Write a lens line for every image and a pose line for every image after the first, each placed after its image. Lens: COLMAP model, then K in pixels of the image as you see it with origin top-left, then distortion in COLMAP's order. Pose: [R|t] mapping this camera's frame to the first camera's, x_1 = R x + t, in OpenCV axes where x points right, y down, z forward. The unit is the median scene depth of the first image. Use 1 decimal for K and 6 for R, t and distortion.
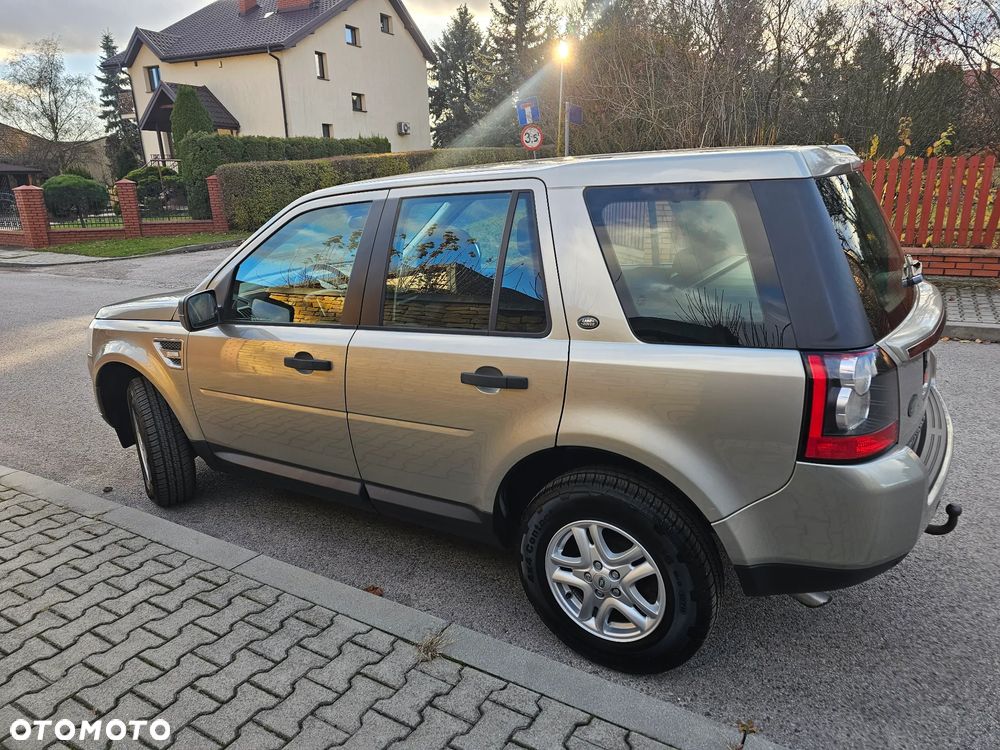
lens RADIAL K [[667.5, 0, 503.4], [0, 667.5, 372.0], [0, 0, 1]] dist [0.048176, -0.030070]
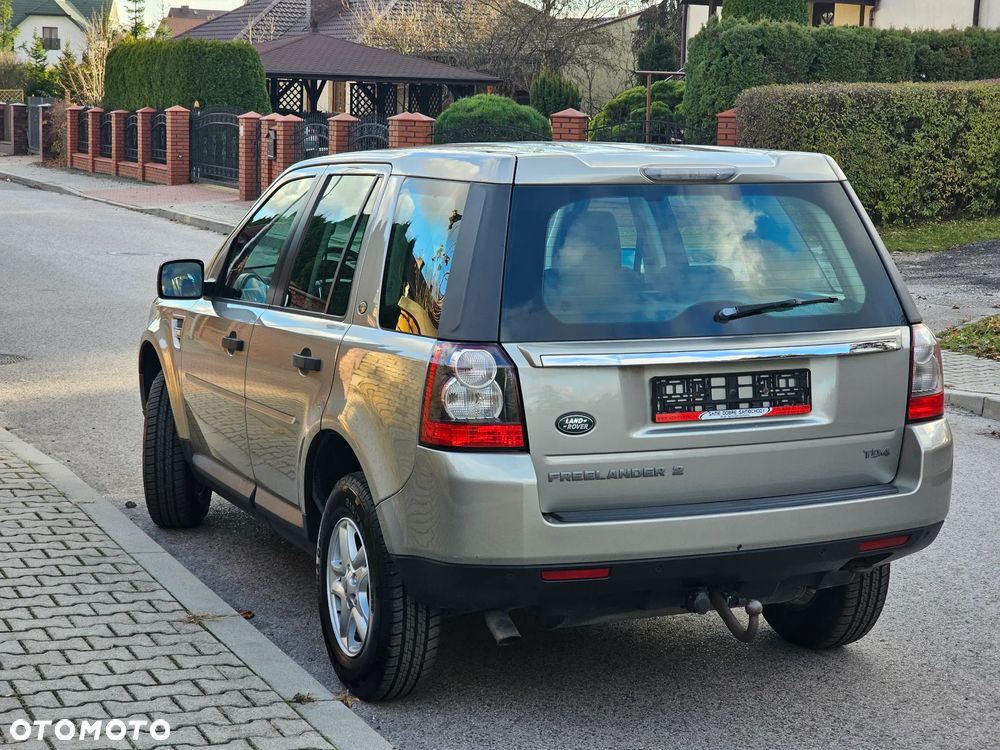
lens RADIAL K [[1938.1, 0, 500.0], [0, 1938.1, 375.0], [0, 0, 1]] dist [-0.026245, 0.443703]
pose [[0.811929, 0.129007, -0.569323, 0.223618], [-0.209723, 0.974625, -0.078244, 0.023701], [0.544783, 0.182929, 0.818382, -0.140716]]
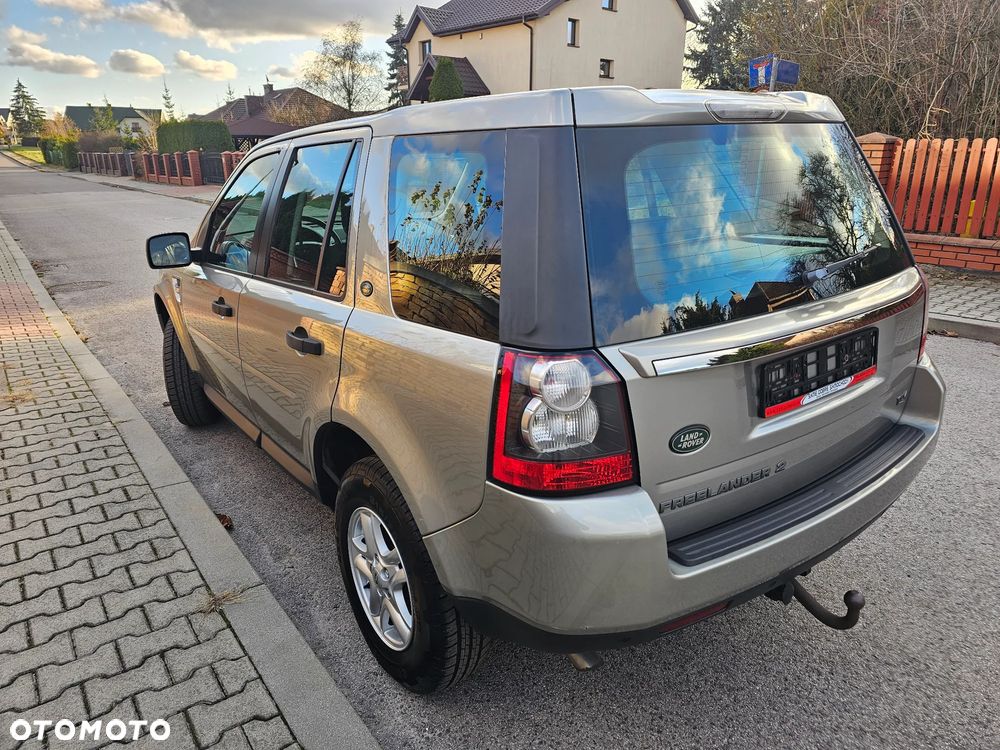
lens RADIAL K [[667.6, 0, 499.5], [0, 667.6, 366.7], [0, 0, 1]] dist [0.044899, -0.026505]
pose [[0.928091, 0.133388, -0.347641, 0.070963], [-0.121578, 0.991019, 0.055674, -0.004873], [0.351945, -0.009405, 0.935973, 0.026464]]
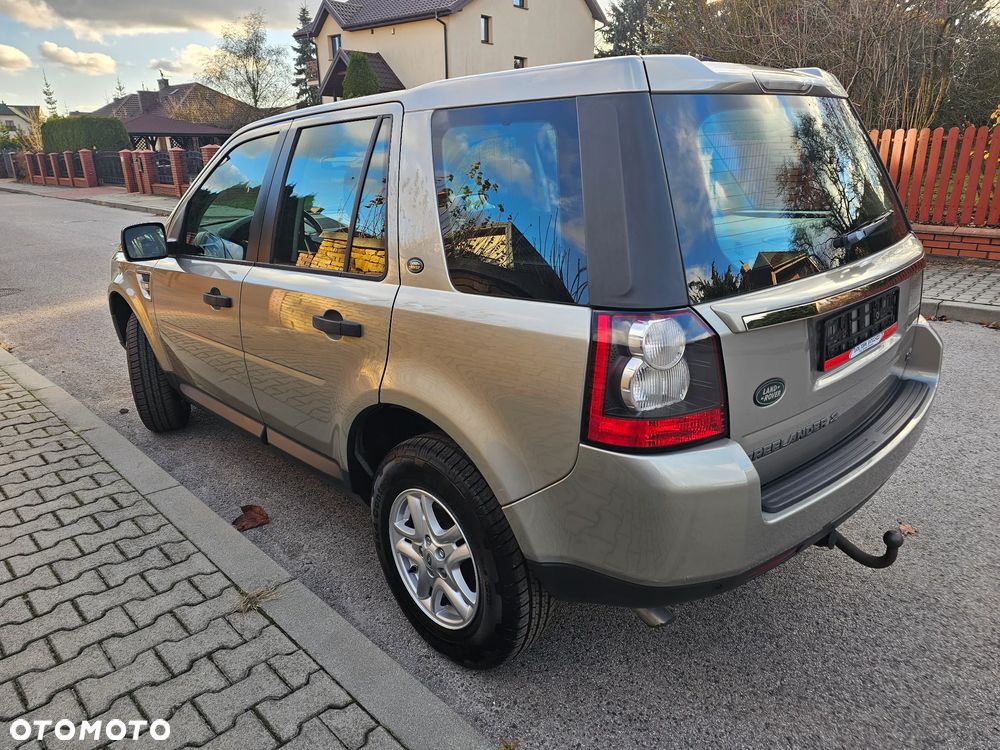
lens RADIAL K [[667.5, 0, 503.4], [0, 667.5, 372.0], [0, 0, 1]] dist [0.048176, -0.030070]
pose [[0.968955, 0.091356, -0.229738, 0.052320], [-0.081646, 0.995333, 0.051443, 0.001237], [0.233366, -0.031089, 0.971892, 0.019849]]
